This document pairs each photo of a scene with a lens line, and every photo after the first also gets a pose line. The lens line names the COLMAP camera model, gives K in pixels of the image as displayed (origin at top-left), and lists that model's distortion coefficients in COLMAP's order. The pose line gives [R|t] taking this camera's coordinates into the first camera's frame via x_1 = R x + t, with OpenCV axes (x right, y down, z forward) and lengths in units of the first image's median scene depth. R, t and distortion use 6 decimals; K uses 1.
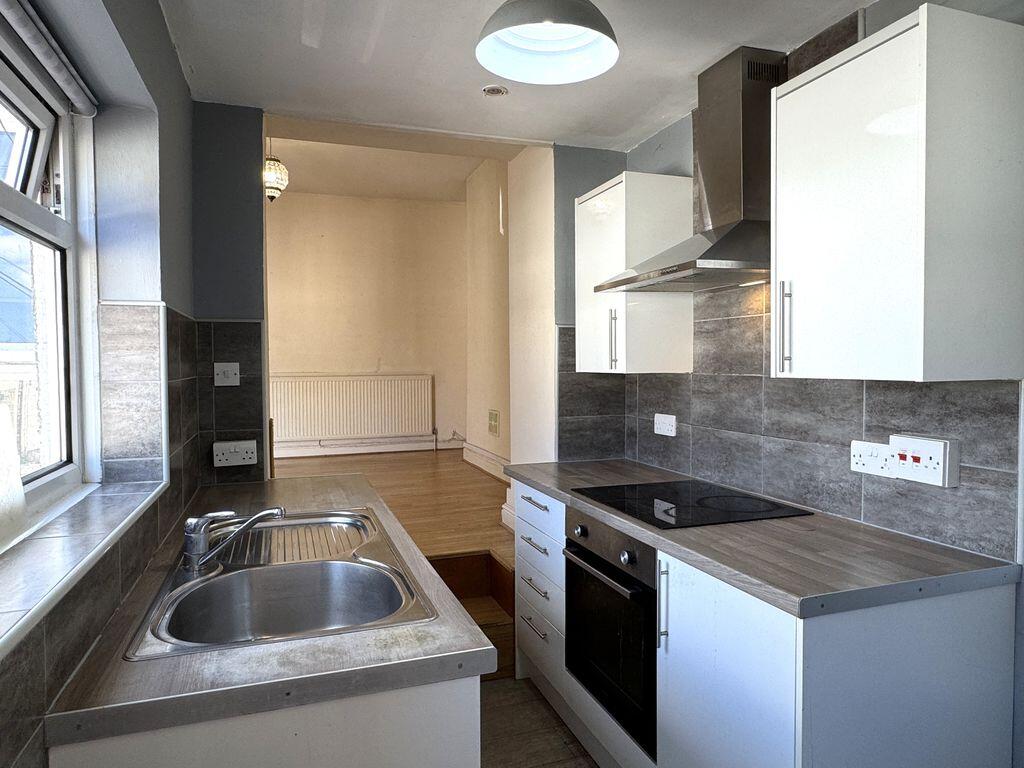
lens RADIAL K [[664.4, 0, 512.0], [0, 664.4, 384.0], [0, 0, 1]] dist [0.001392, 0.000072]
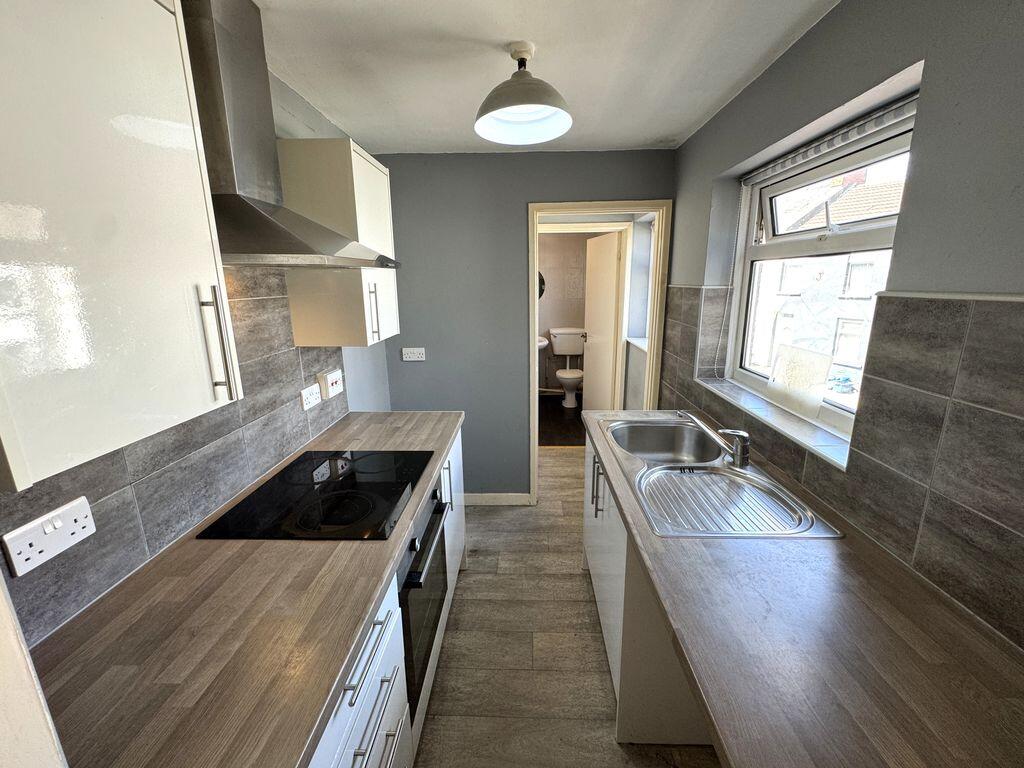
lens RADIAL K [[422.9, 0, 512.0], [0, 422.9, 384.0], [0, 0, 1]] dist [-0.001525, 0.000052]
pose [[-0.932574, -0.069400, 0.354246, -0.207817], [0.027145, 0.965084, 0.260529, -0.134968], [-0.359958, 0.252579, -0.898128, 1.413550]]
